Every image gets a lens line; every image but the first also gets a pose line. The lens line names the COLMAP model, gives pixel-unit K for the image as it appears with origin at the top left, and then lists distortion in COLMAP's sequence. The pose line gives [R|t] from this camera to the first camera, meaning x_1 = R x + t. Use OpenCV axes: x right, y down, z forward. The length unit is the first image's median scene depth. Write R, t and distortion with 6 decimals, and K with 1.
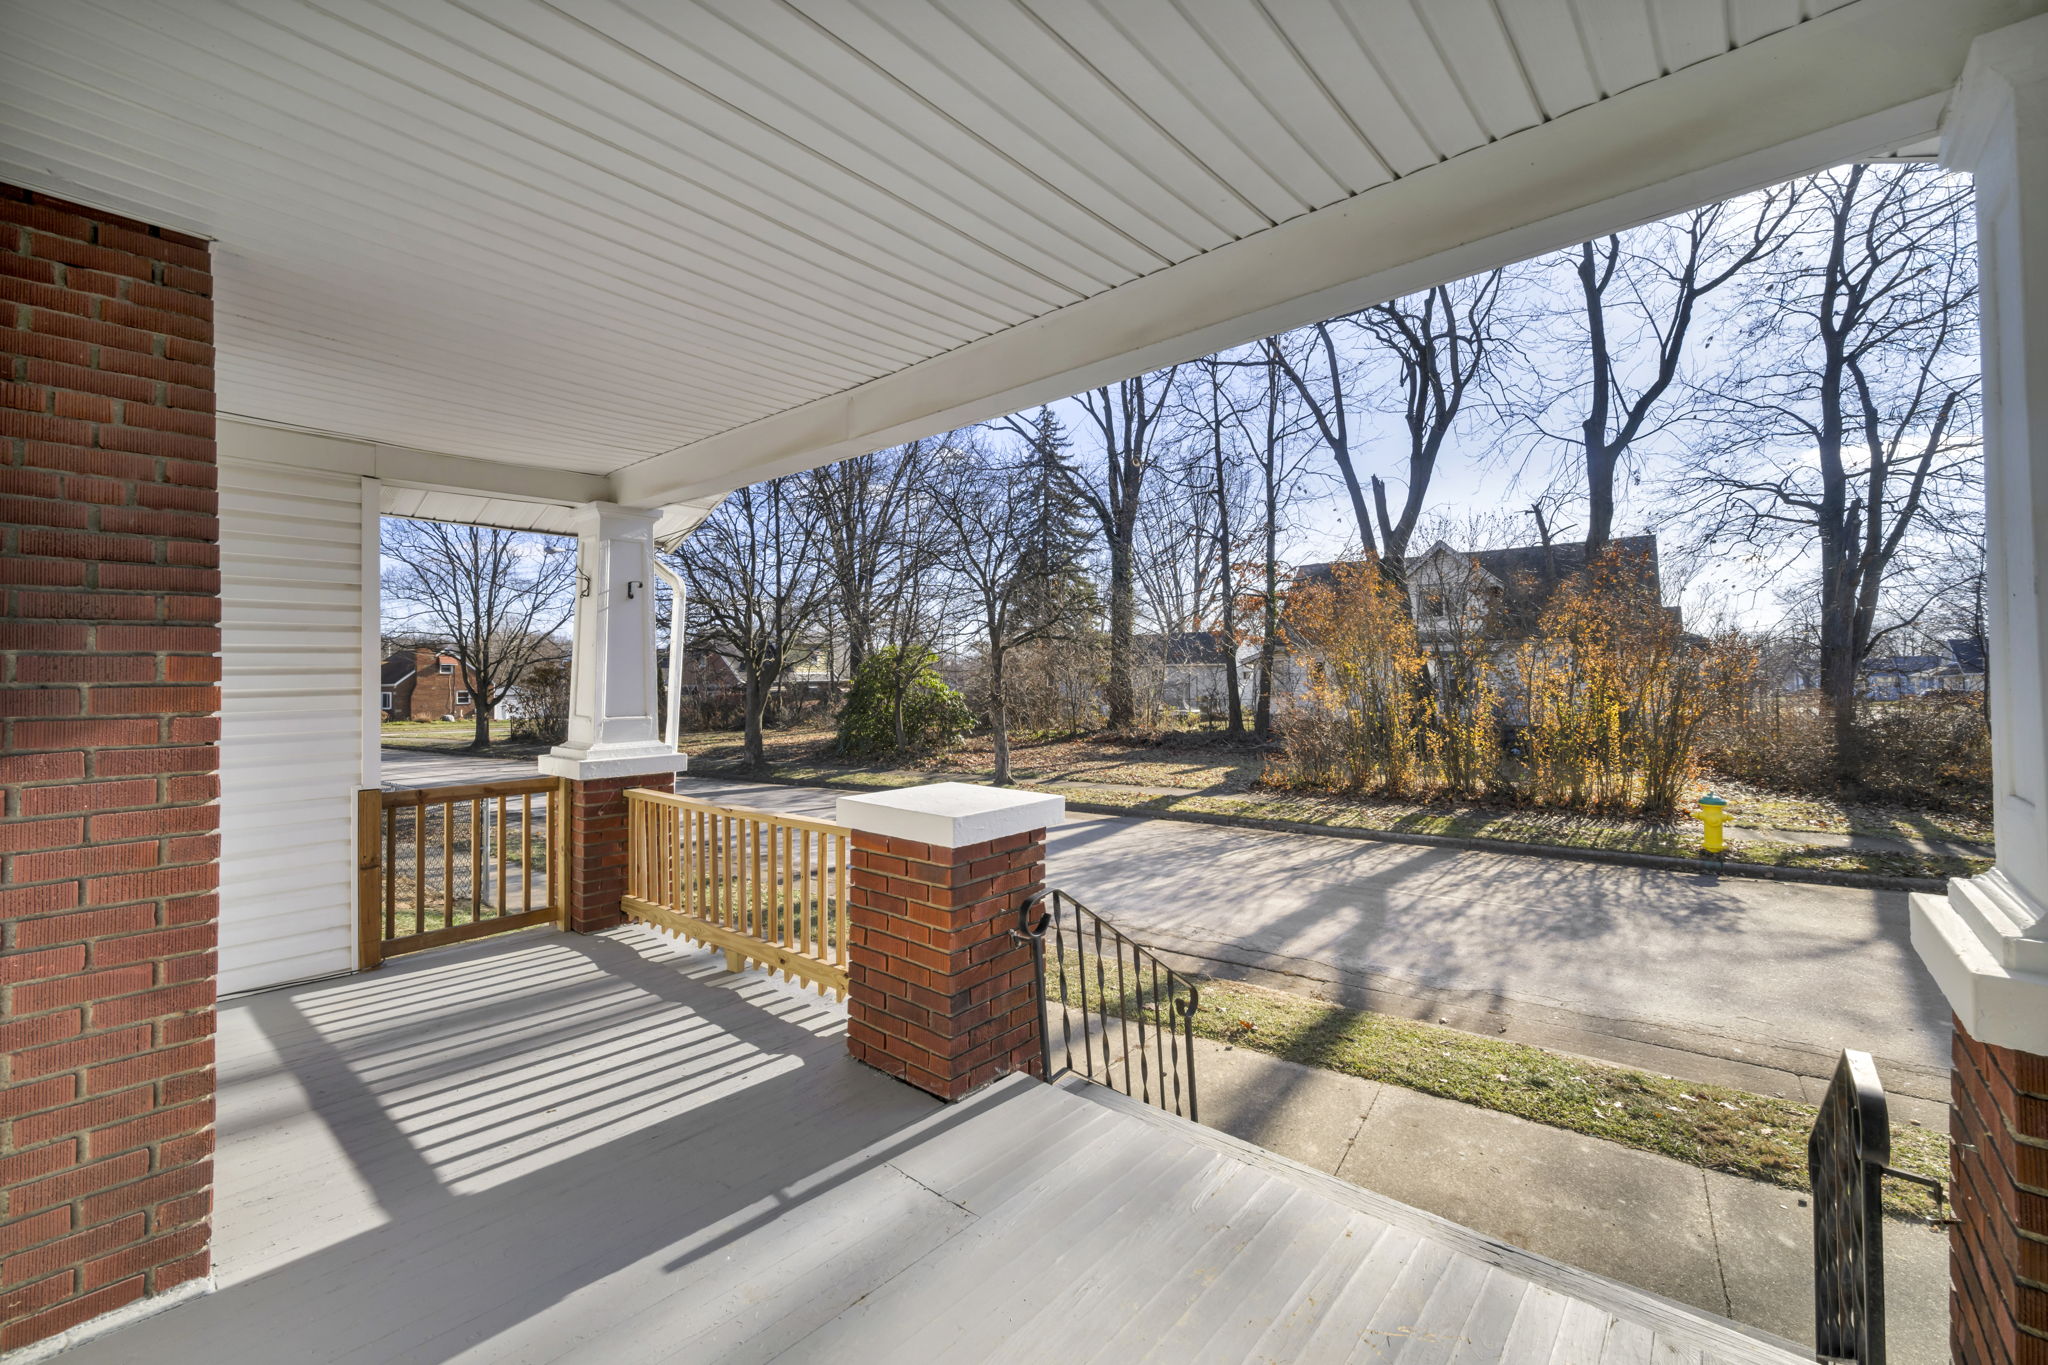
lens RADIAL K [[835.9, 0, 1017.2], [0, 835.9, 651.1], [0, 0, 1]] dist [0.002090, 0.000332]
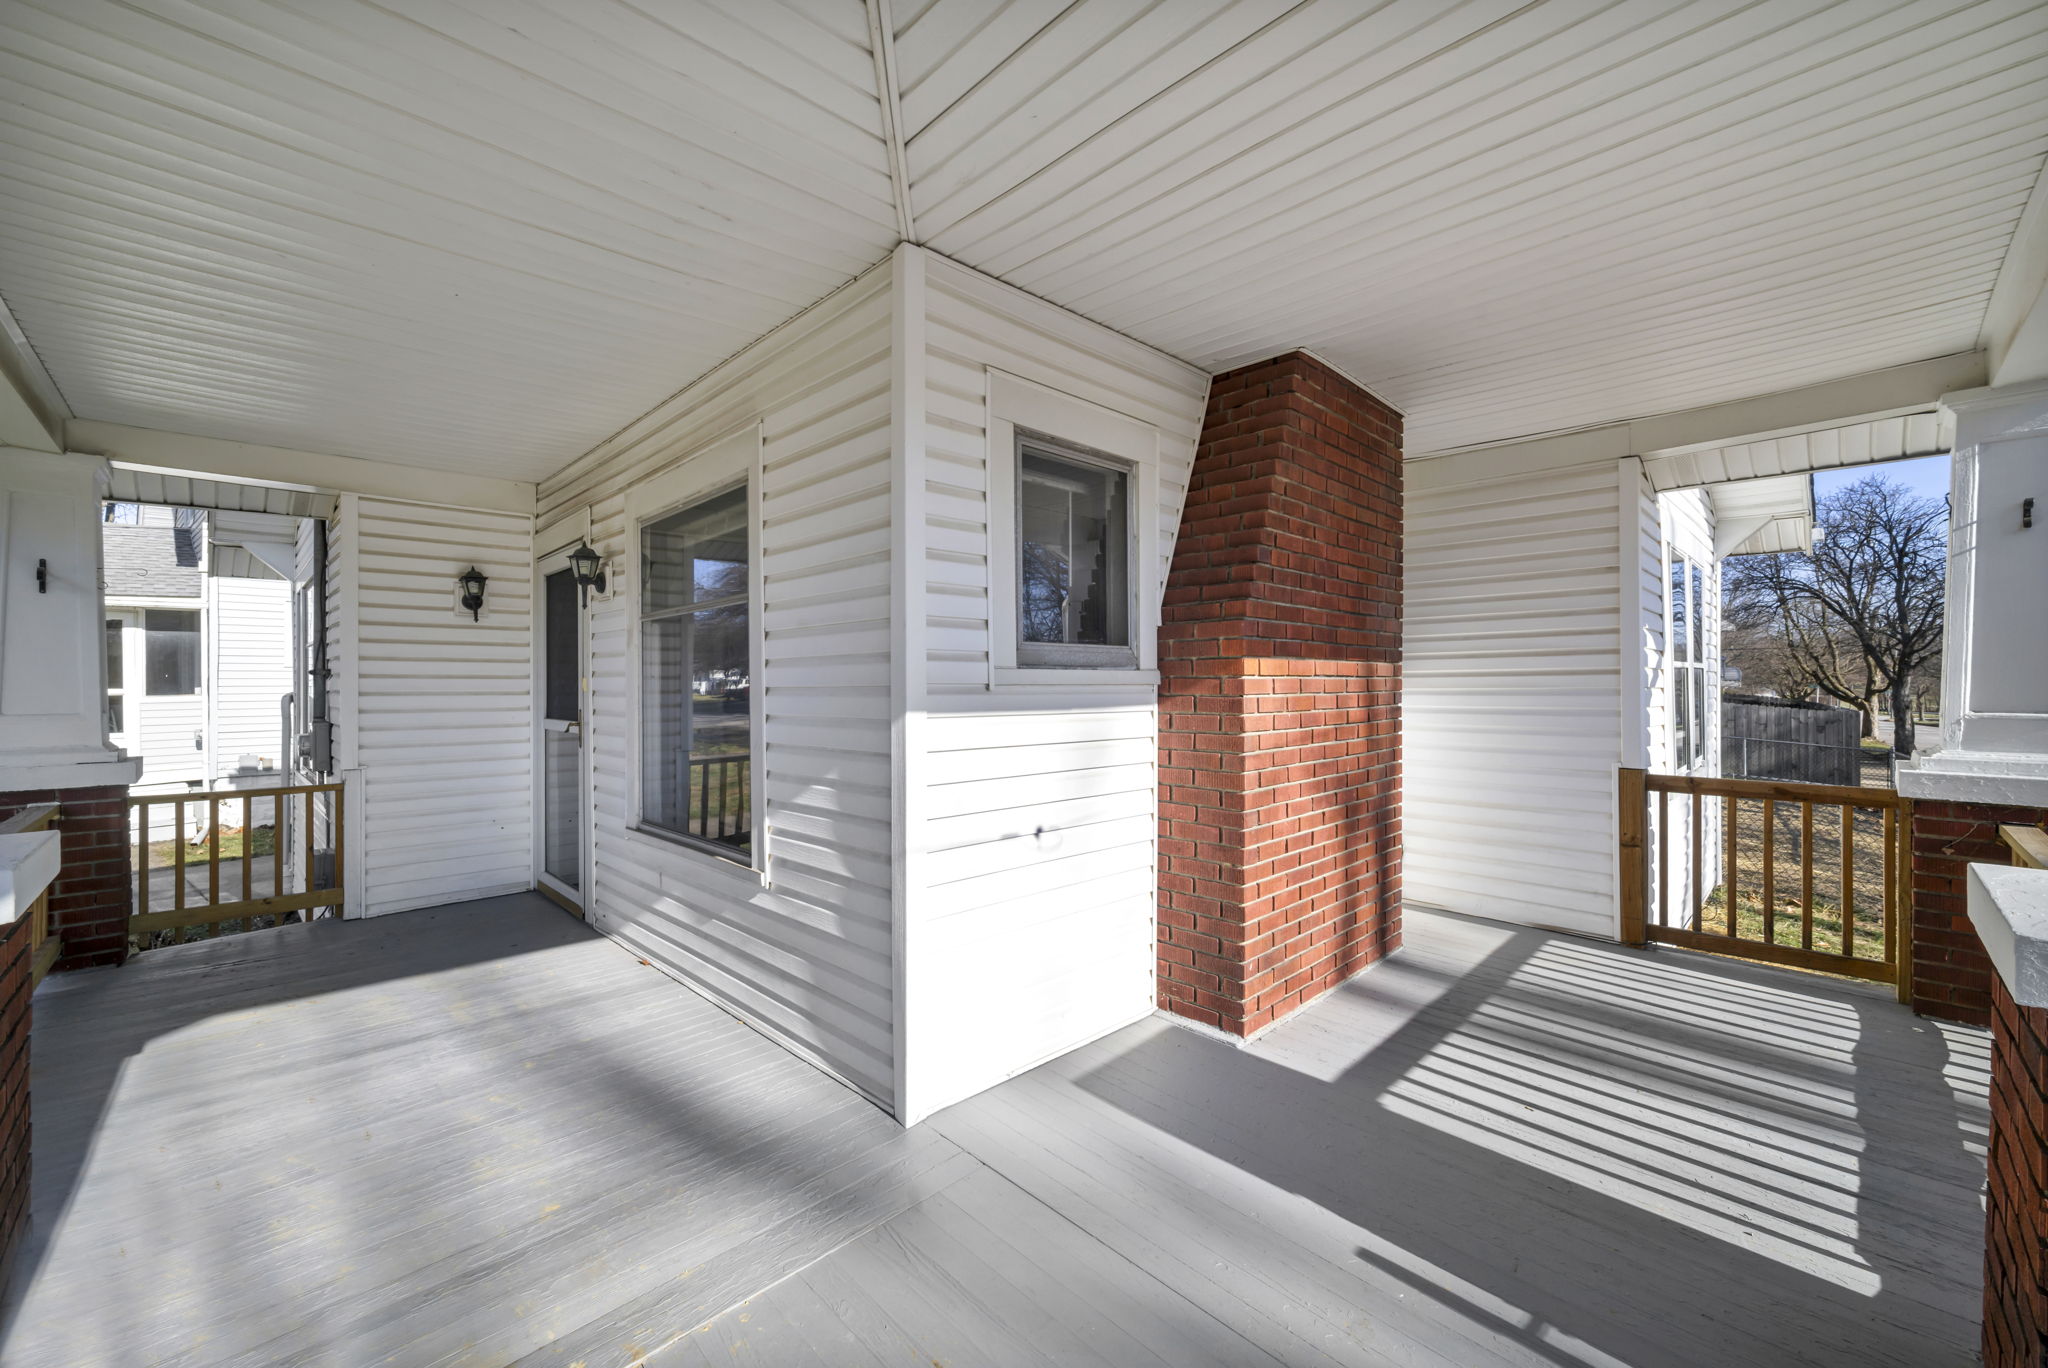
lens RADIAL K [[835.9, 0, 1022.6], [0, 835.9, 685.3], [0, 0, 1]] dist [0.002090, 0.000332]
pose [[-0.083263, 0.014081, -0.996428, 0.366729], [0.033308, 0.999381, 0.011340, 0.037334], [0.995971, -0.032244, -0.083681, 0.456002]]
